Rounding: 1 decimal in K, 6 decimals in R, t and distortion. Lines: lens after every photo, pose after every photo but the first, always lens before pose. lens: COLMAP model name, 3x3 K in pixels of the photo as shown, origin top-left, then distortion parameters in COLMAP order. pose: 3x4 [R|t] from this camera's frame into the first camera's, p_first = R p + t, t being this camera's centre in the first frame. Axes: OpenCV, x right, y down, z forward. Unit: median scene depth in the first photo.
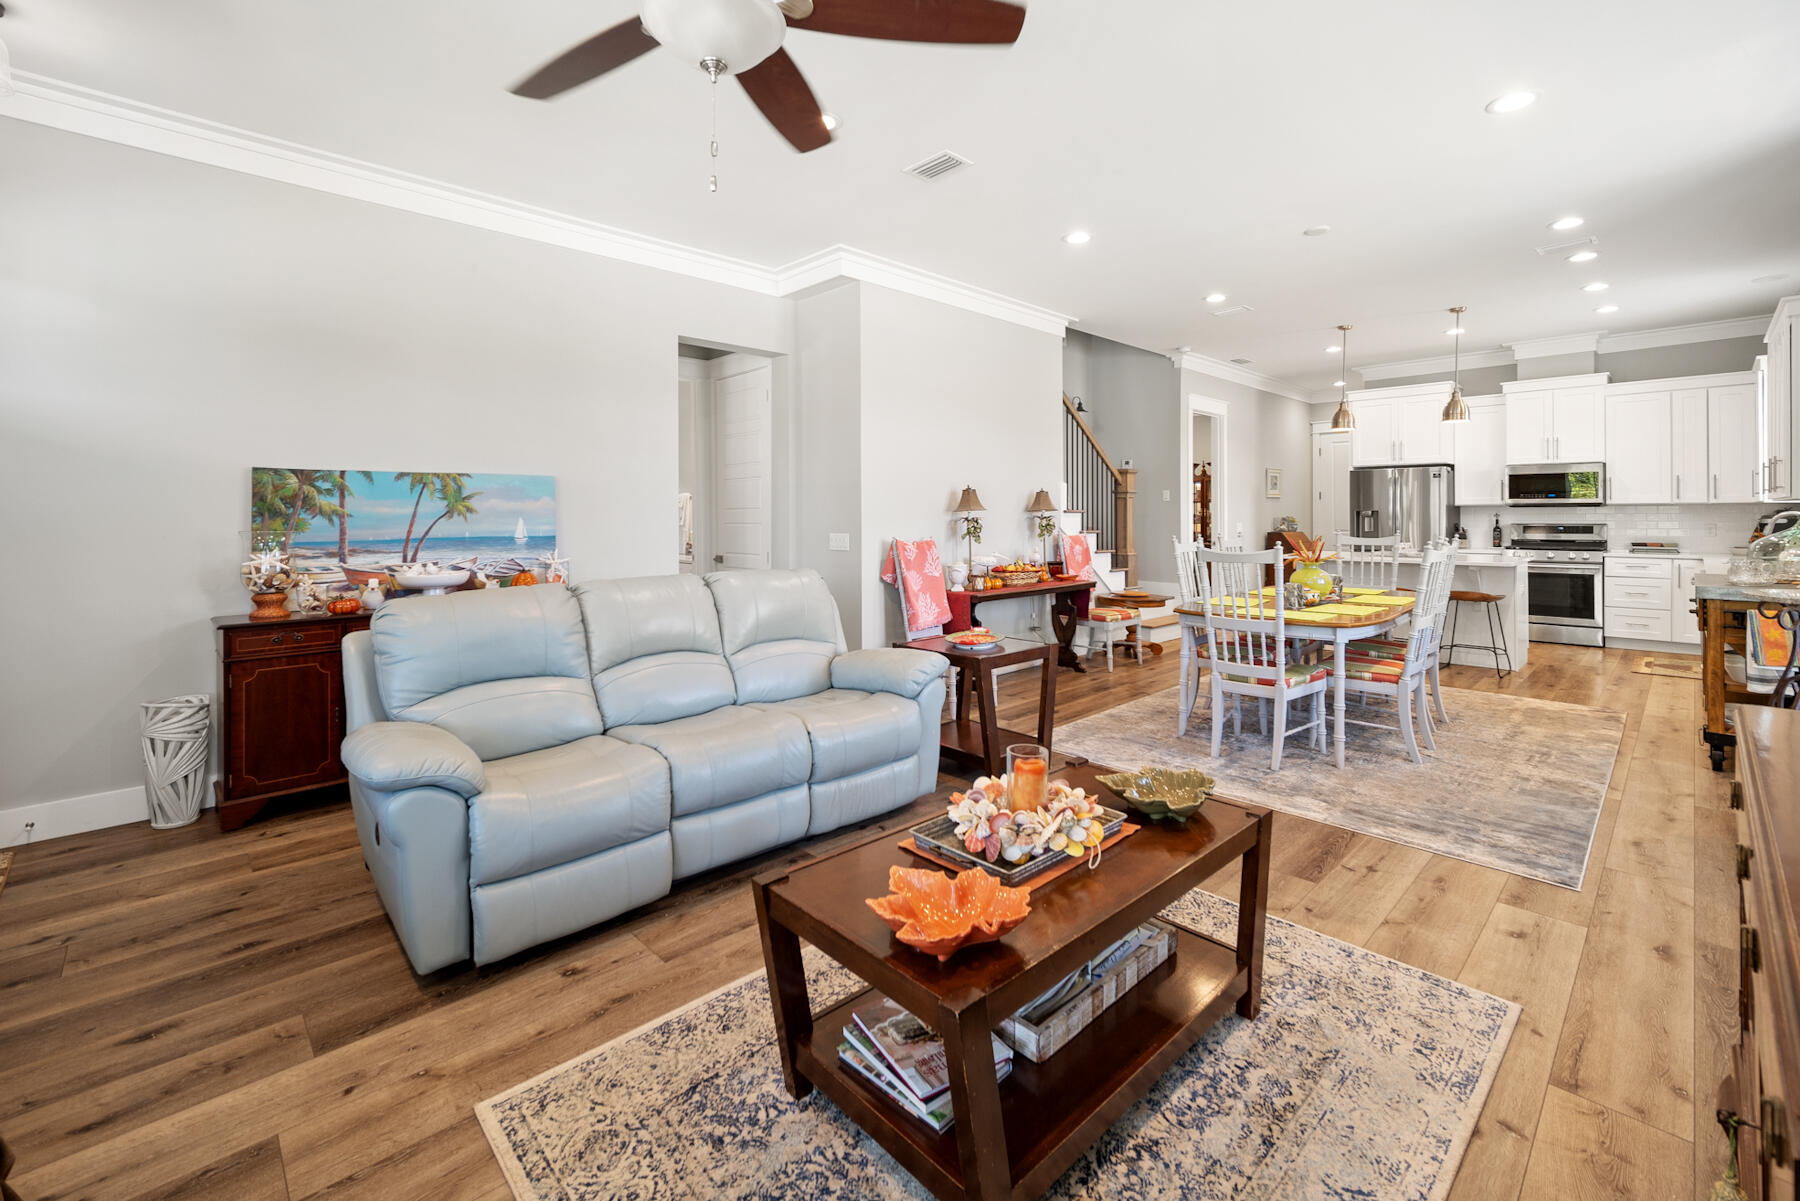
lens RADIAL K [[768.9, 0, 900.2], [0, 768.9, 519.9], [0, 0, 1]] dist [-0.001986, 0.000128]
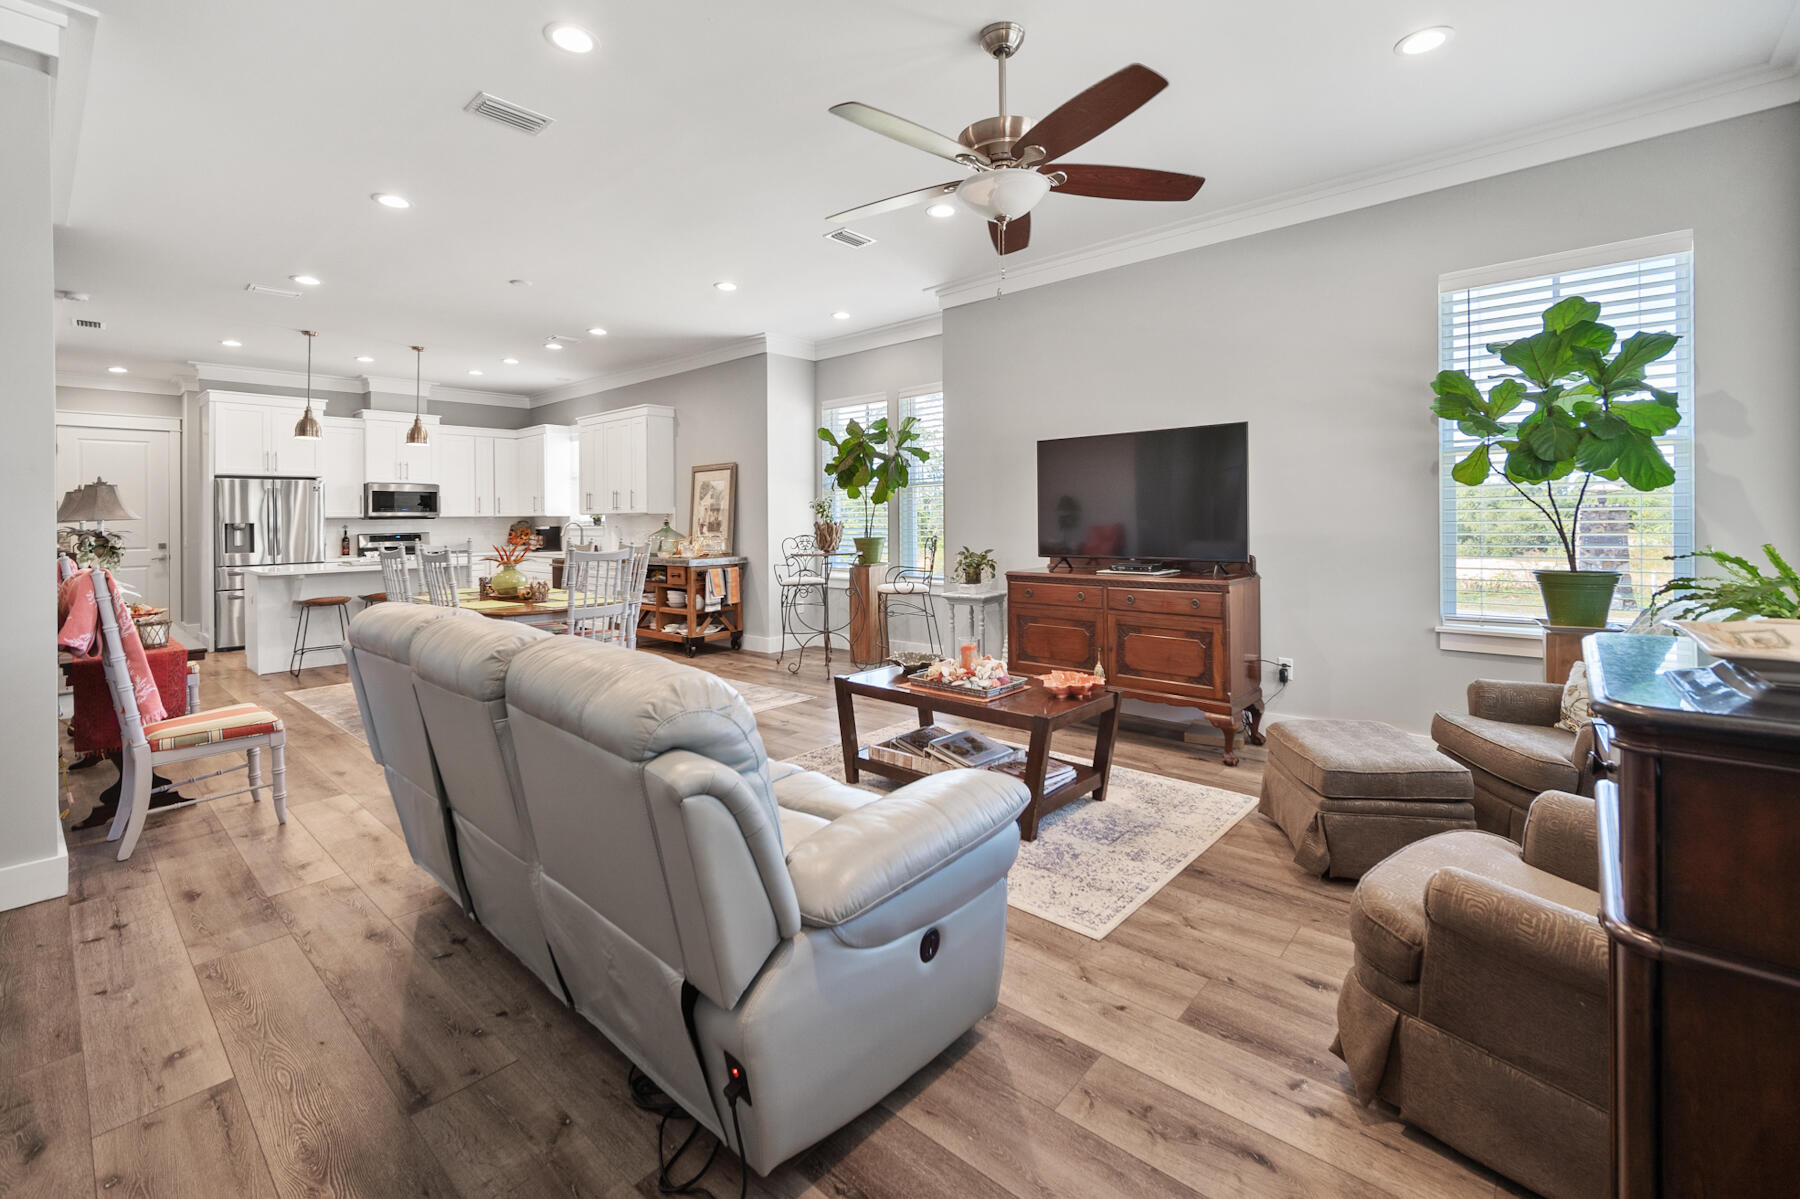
lens RADIAL K [[768.9, 0, 900.2], [0, 768.9, 518.9], [0, 0, 1]] dist [-0.001986, 0.000128]
pose [[-0.086527, 0.002789, 0.996246, -0.470723], [0.020556, 0.999788, -0.001014, 0.000049], [-0.996037, 0.020391, -0.086566, 0.361359]]
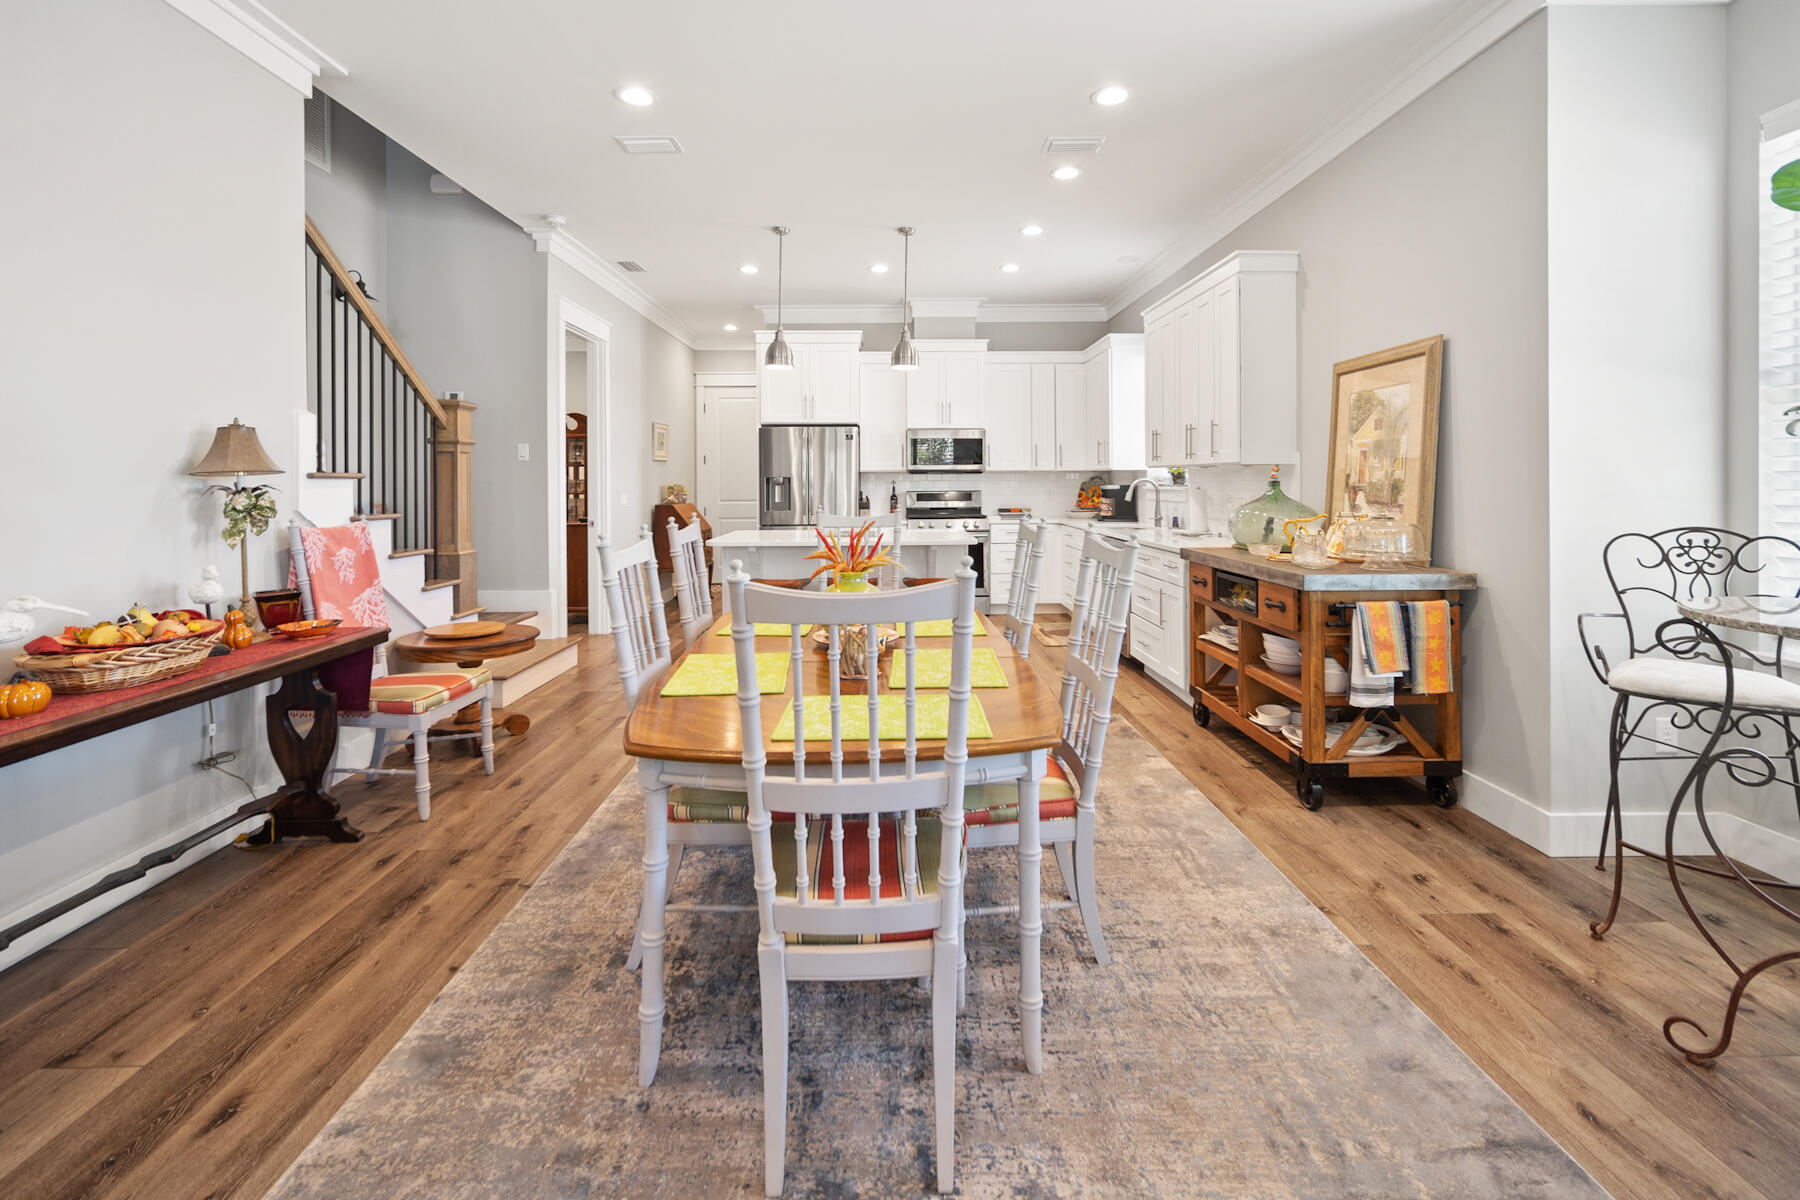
lens RADIAL K [[771.7, 0, 903.5], [0, 771.7, 474.7], [0, 0, 1]] dist [-0.000990, -0.000083]
pose [[0.676357, 0.005384, 0.736554, 0.114512], [0.007475, 0.999872, -0.014173, -0.002514], [-0.736536, 0.015092, 0.676230, 0.429409]]
